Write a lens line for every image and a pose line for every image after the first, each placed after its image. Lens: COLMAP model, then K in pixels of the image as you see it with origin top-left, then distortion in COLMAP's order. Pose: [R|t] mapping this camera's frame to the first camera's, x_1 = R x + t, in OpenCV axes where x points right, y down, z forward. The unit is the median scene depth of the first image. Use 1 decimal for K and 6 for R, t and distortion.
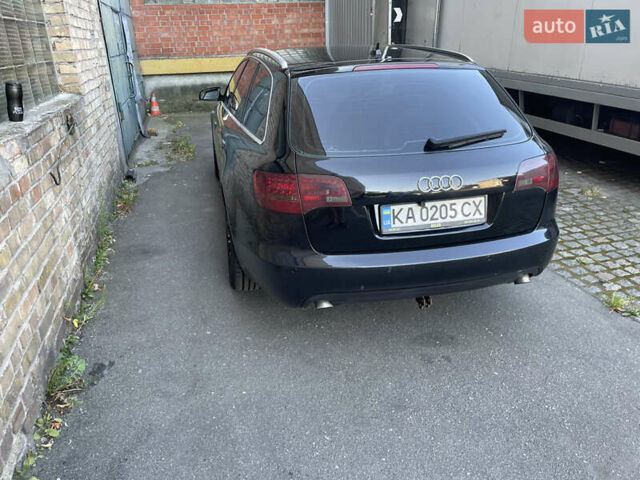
lens RADIAL K [[462.8, 0, 320.0], [0, 462.8, 240.0], [0, 0, 1]] dist [0.028356, -0.004286]
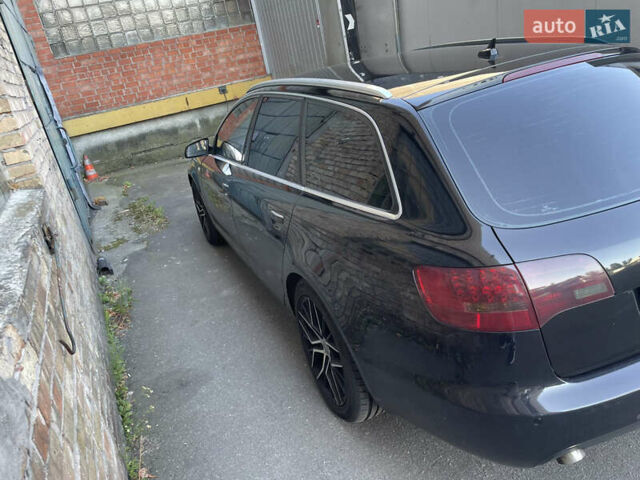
lens RADIAL K [[462.8, 0, 320.0], [0, 462.8, 240.0], [0, 0, 1]] dist [0.028356, -0.004286]
pose [[0.968018, -0.217989, 0.124182, -0.079104], [0.222120, 0.974808, -0.020282, -0.047861], [-0.116632, 0.047217, 0.992052, 0.095655]]
